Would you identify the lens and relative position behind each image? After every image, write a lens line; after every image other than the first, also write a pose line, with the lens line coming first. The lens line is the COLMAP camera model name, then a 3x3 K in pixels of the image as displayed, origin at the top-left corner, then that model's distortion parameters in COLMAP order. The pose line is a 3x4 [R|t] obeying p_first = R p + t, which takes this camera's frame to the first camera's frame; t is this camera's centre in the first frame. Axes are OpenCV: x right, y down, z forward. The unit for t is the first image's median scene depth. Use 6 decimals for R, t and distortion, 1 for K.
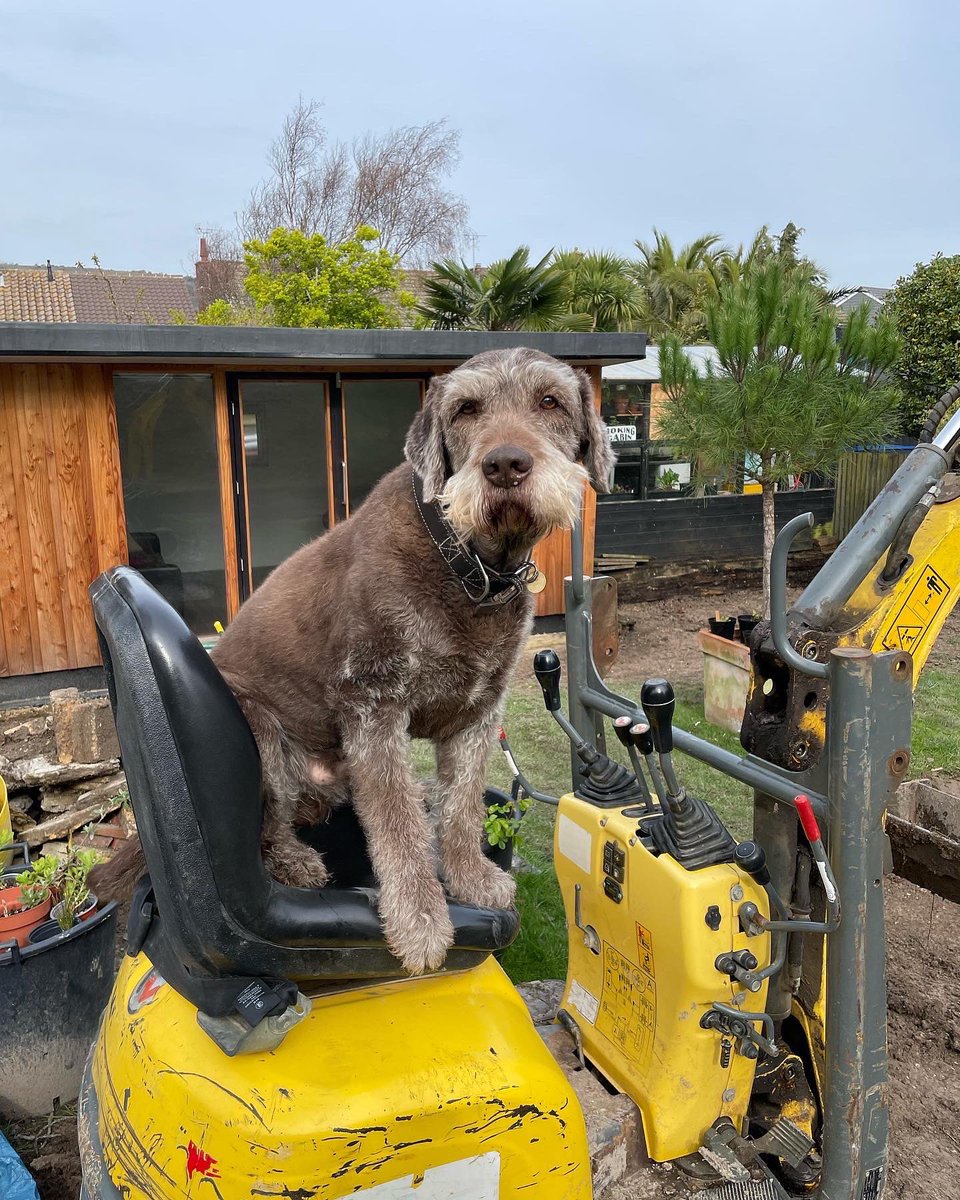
lens RADIAL K [[946.9, 0, 480.0], [0, 946.9, 600.0], [0, 0, 1]] dist [0.085203, -0.116894]
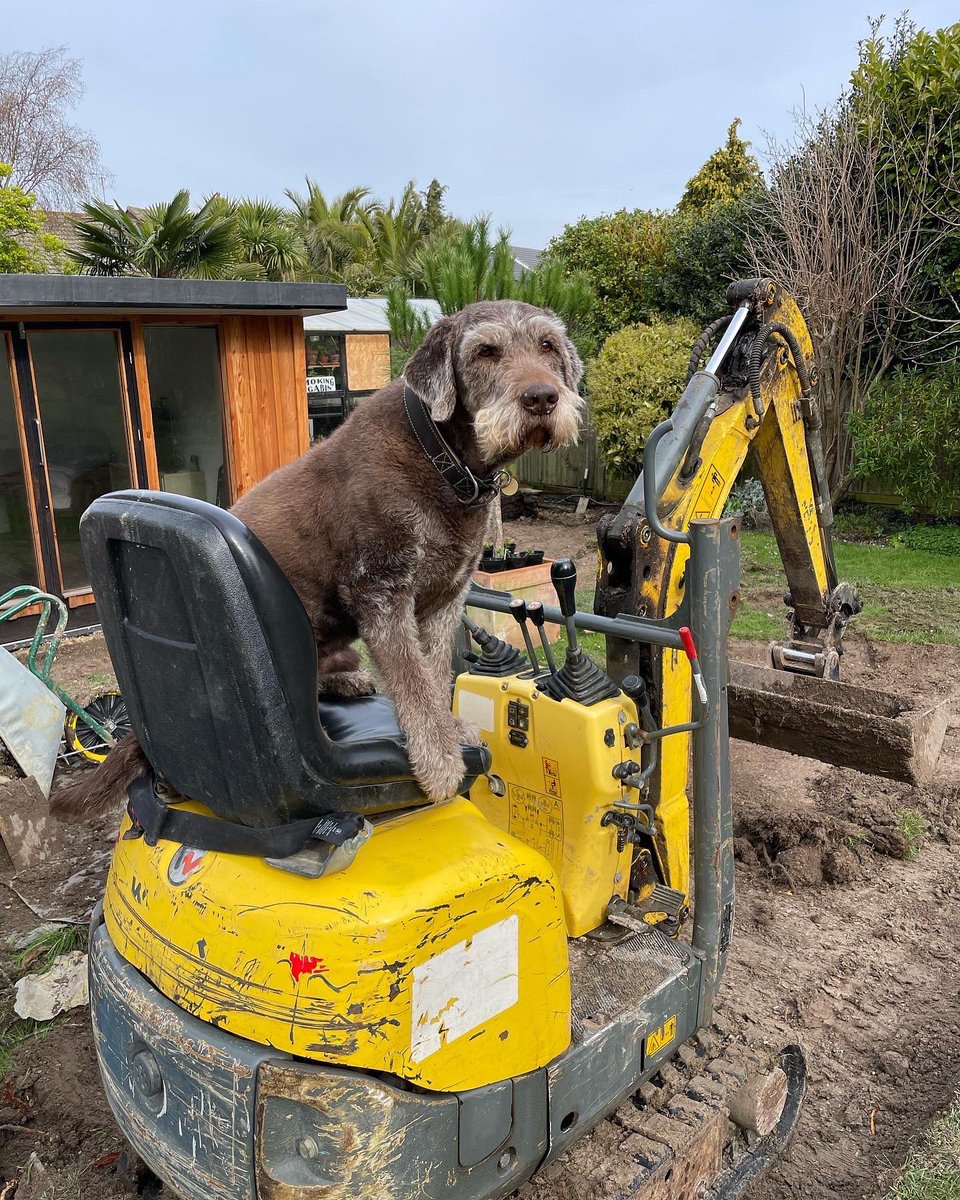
lens RADIAL K [[946.9, 0, 480.0], [0, 946.9, 600.0], [0, 0, 1]] dist [0.085203, -0.116894]
pose [[0.938817, -0.099142, 0.329837, -0.295218], [0.084084, 0.994672, 0.059648, 0.046571], [-0.333994, -0.028265, 0.942151, -0.139803]]
